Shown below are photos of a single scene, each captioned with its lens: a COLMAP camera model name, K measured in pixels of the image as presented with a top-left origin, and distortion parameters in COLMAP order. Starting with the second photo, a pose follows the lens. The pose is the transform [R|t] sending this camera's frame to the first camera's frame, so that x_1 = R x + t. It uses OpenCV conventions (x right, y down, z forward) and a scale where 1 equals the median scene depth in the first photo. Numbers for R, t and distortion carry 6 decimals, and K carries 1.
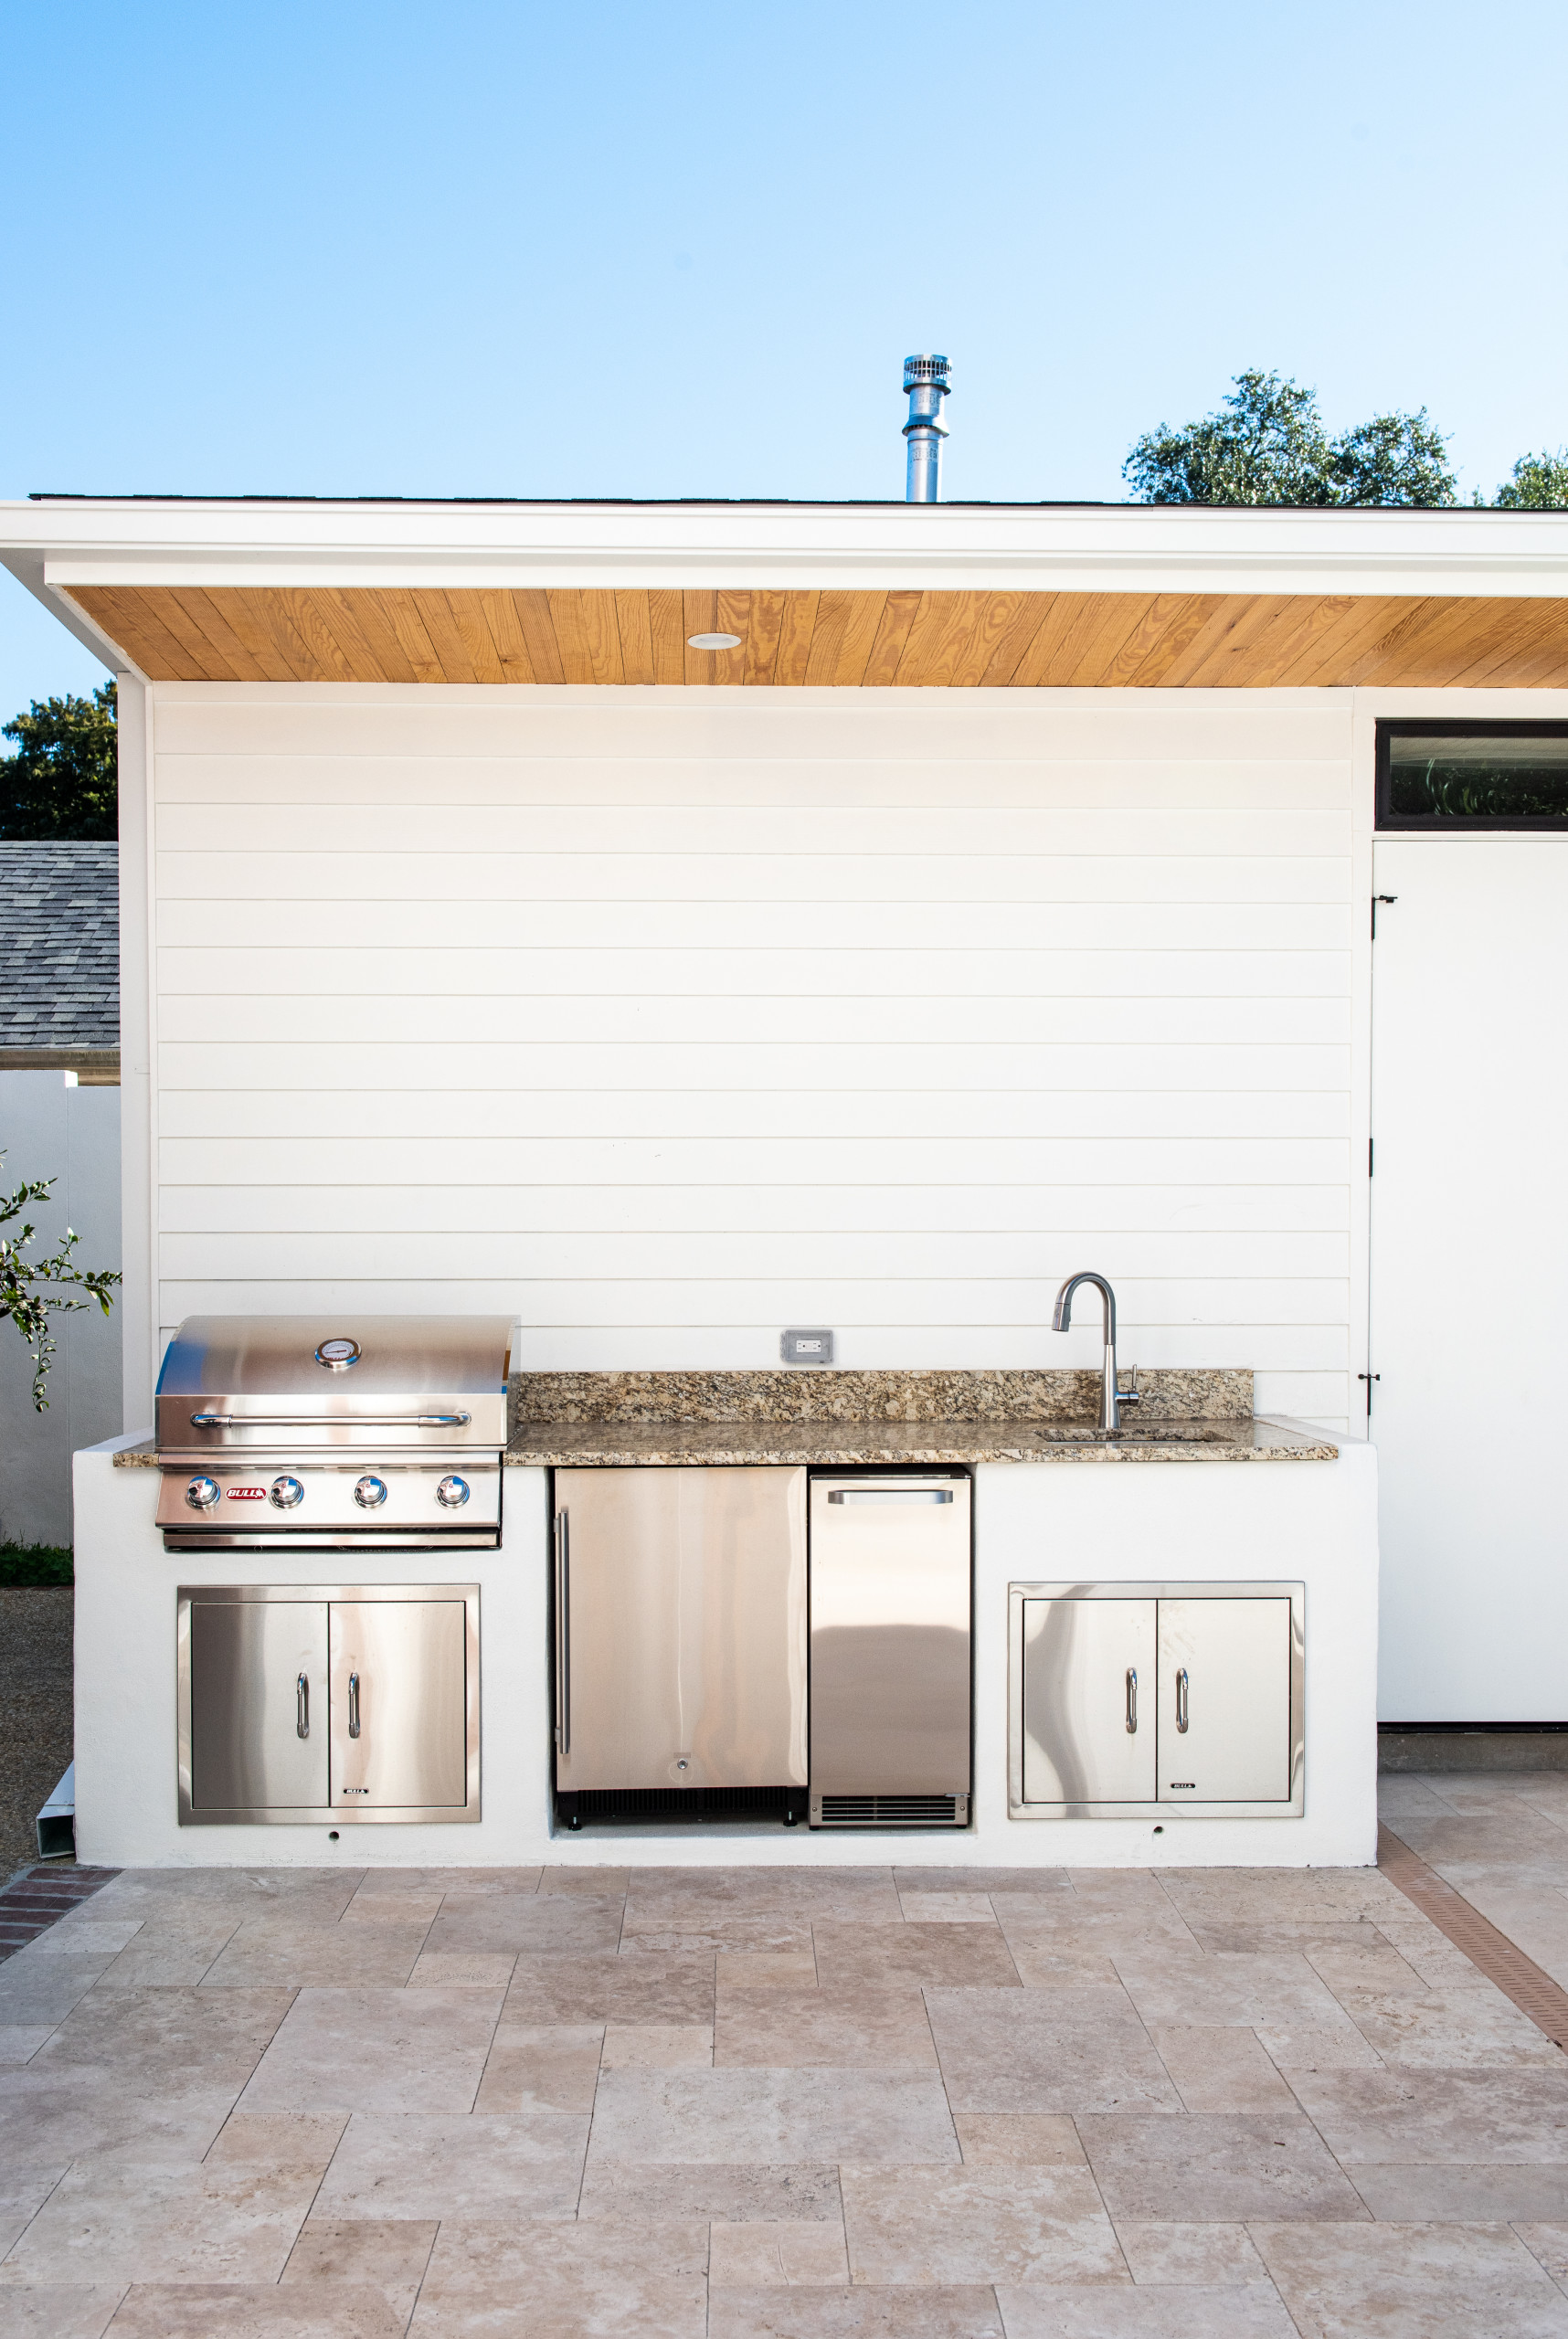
lens RADIAL K [[1853.7, 0, 794.5], [0, 1853.7, 1238.9], [0, 0, 1]] dist [0.000141, 0.001834]
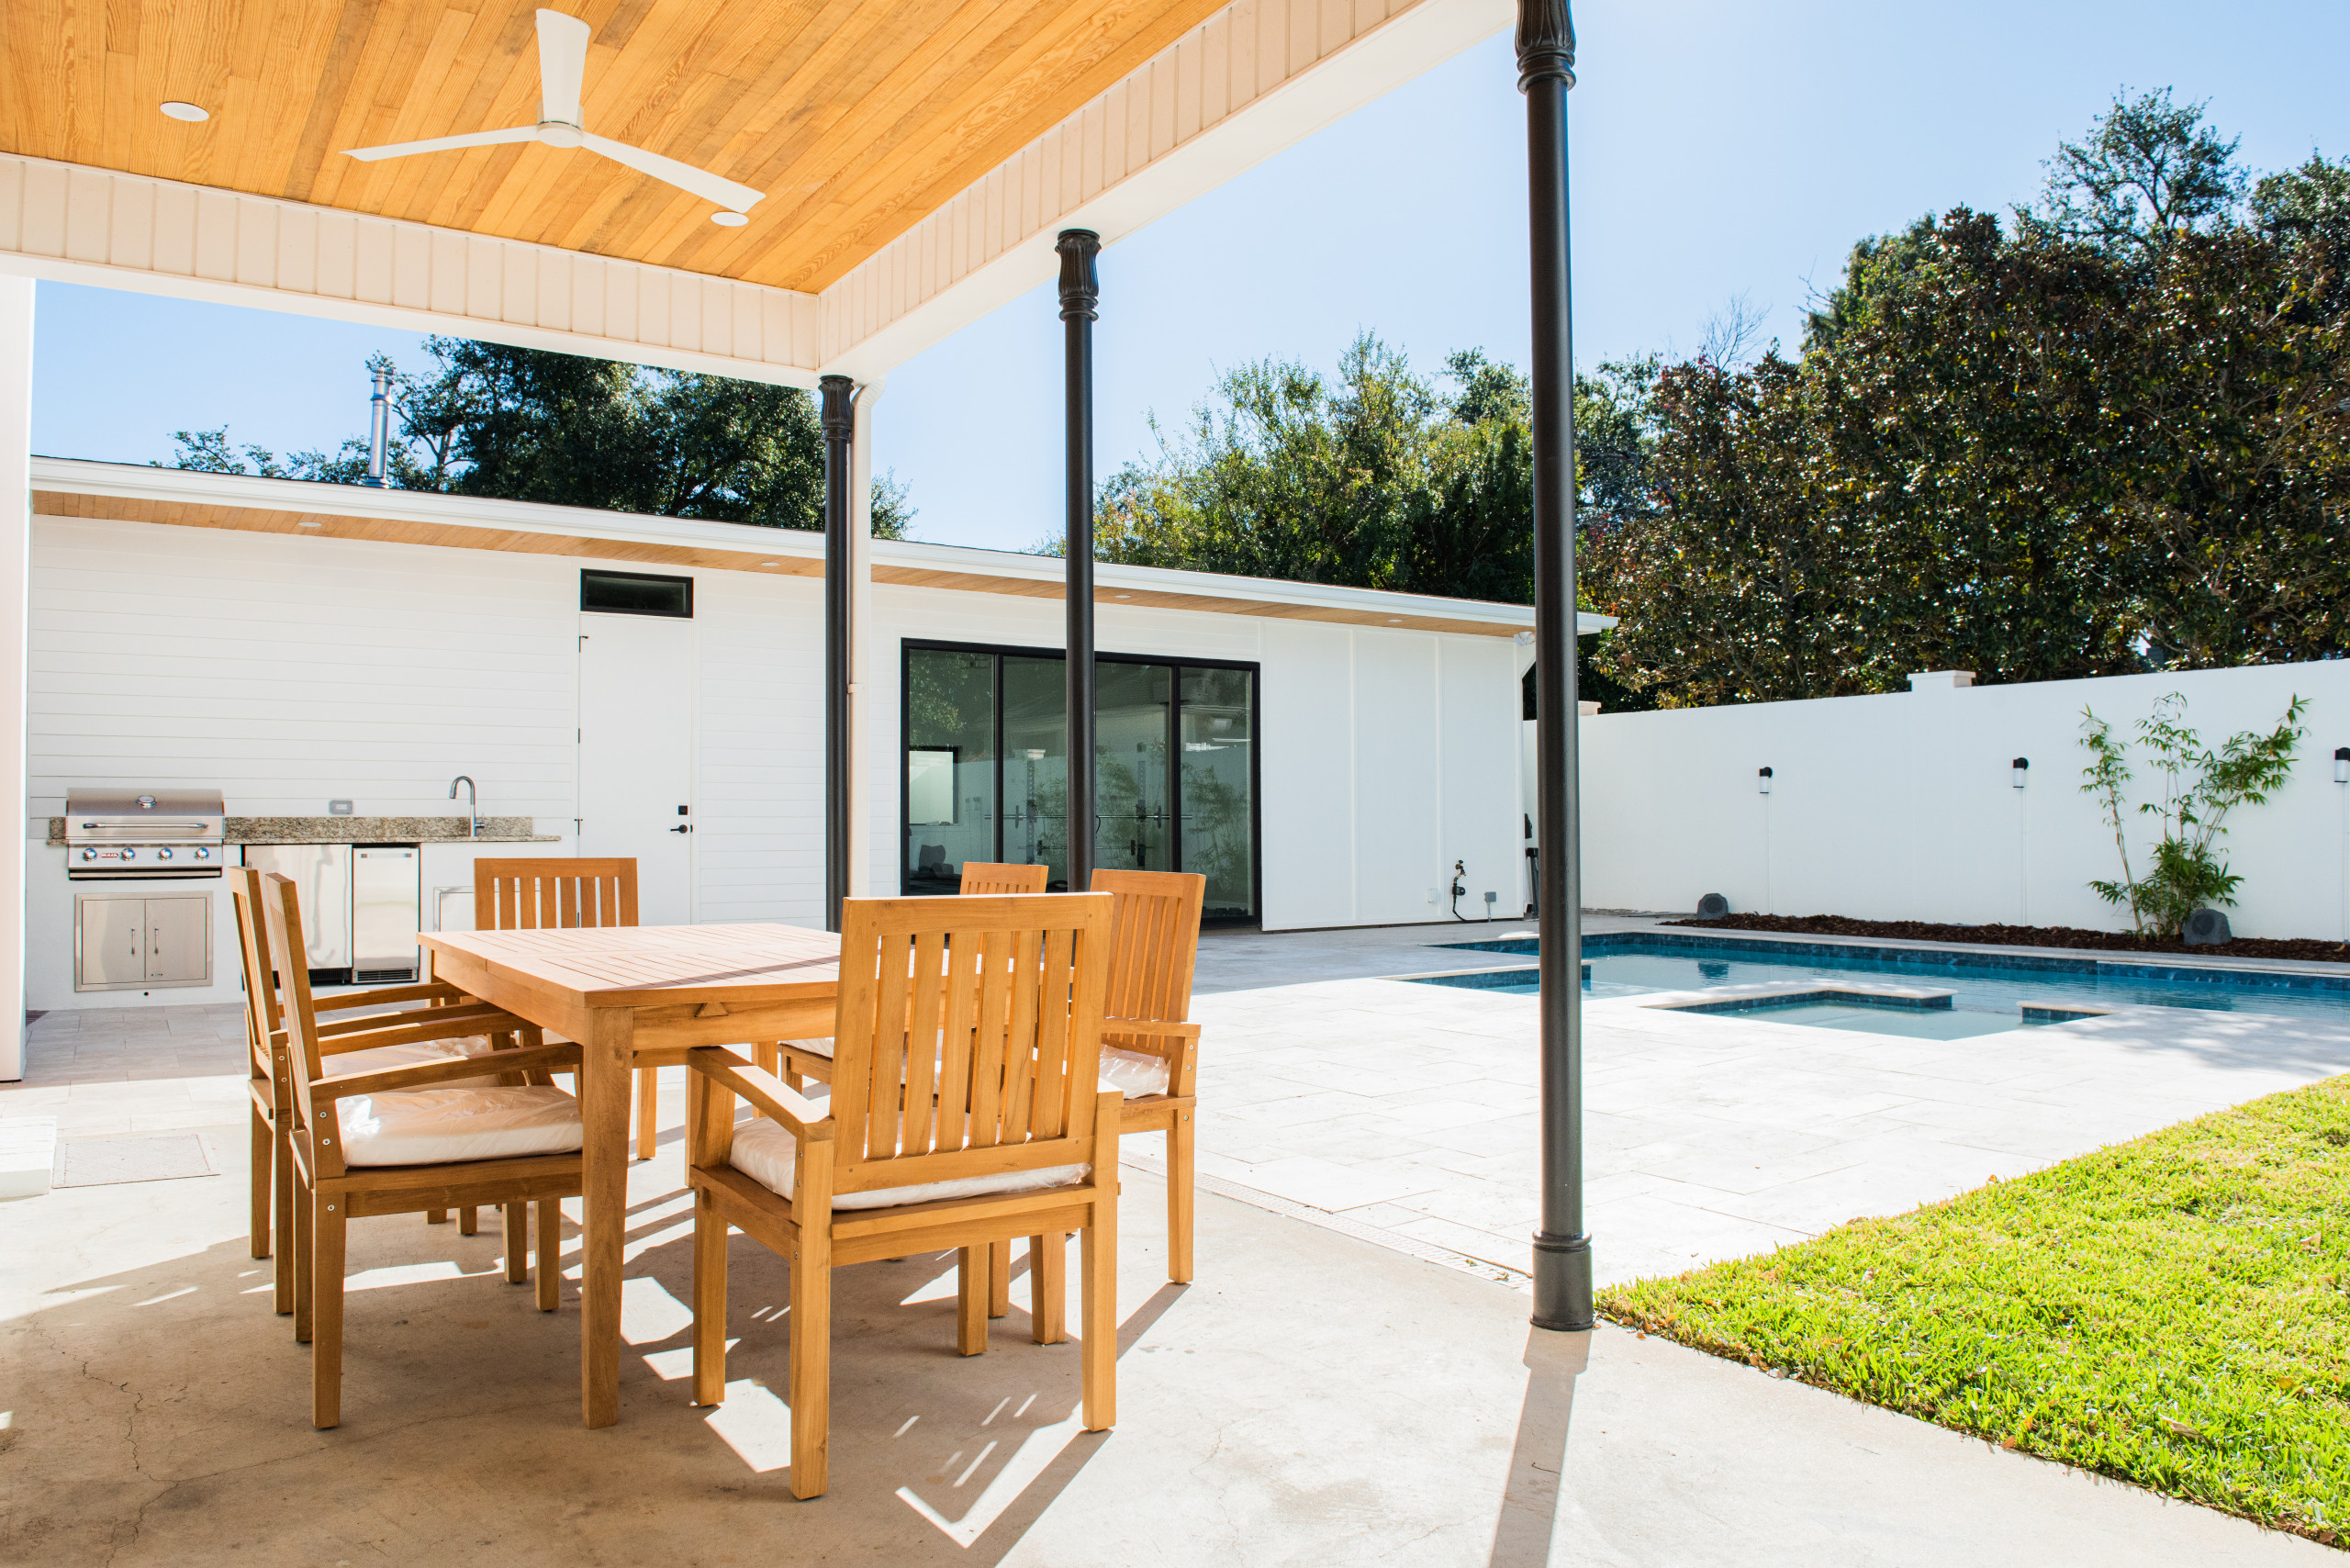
lens RADIAL K [[1691.1, 0, 1219.6], [0, 1691.1, 787.4], [0, 0, 1]] dist [-0.041400, -0.003027]
pose [[0.824595, 0.009347, 0.565646, -0.294054], [0.016734, 0.999023, -0.040904, 0.146335], [-0.565476, 0.043195, 0.823633, -1.515941]]
